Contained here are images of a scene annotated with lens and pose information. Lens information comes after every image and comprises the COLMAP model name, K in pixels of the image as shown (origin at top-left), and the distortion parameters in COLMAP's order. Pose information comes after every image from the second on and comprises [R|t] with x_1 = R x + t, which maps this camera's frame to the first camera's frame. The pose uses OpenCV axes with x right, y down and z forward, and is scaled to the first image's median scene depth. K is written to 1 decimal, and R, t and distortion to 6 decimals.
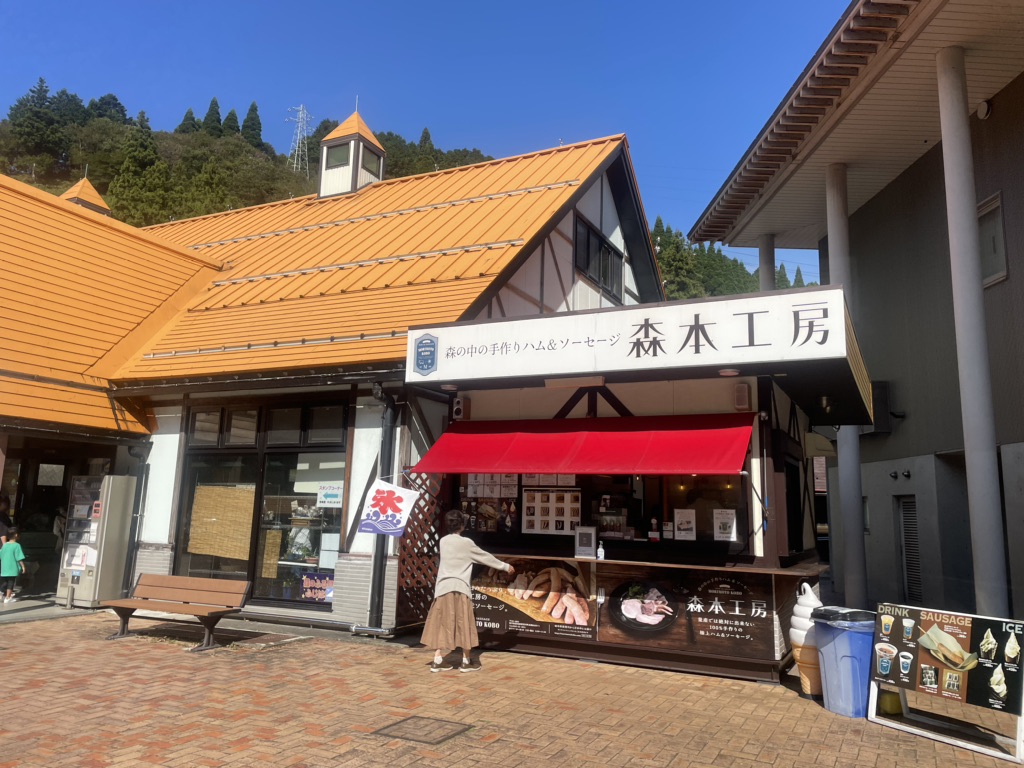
lens RADIAL K [[699.6, 0, 473.6], [0, 699.6, 386.0], [0, 0, 1]] dist [0.073240, -0.105795]
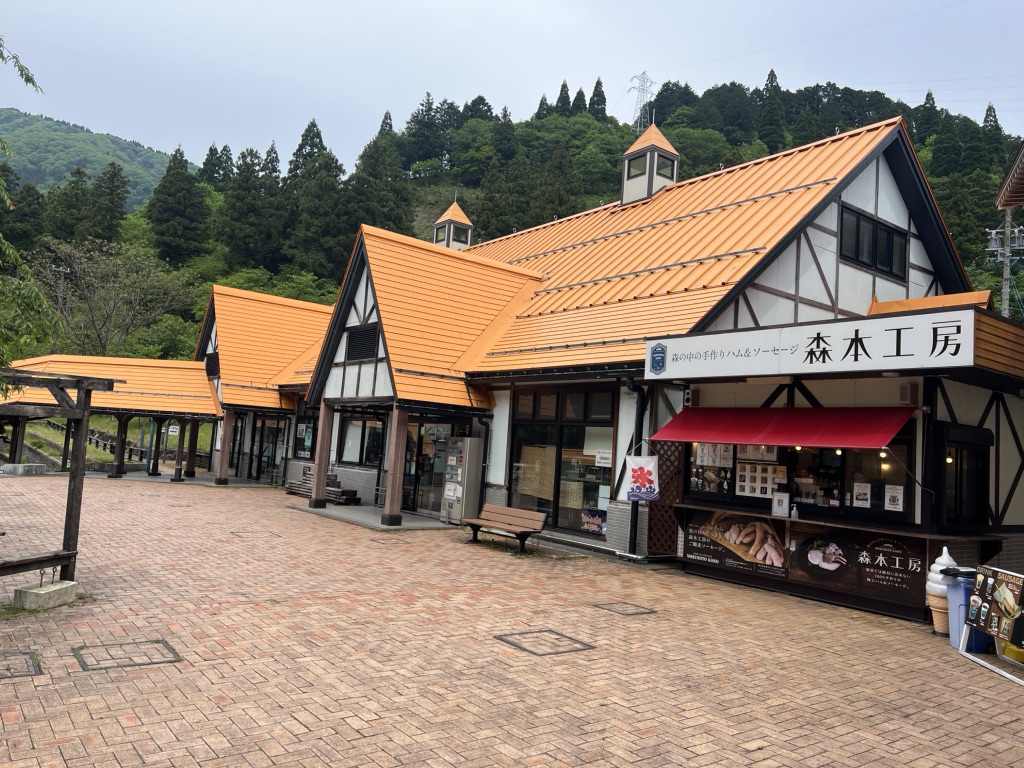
lens RADIAL K [[818.1, 0, 512.0], [0, 818.1, 384.0], [0, 0, 1]] dist [0.004596, 0.004407]
pose [[0.887413, 0.001621, -0.460973, 0.396942], [0.036896, 0.996536, 0.074532, -0.122070], [0.459497, -0.083149, 0.884279, -0.511537]]
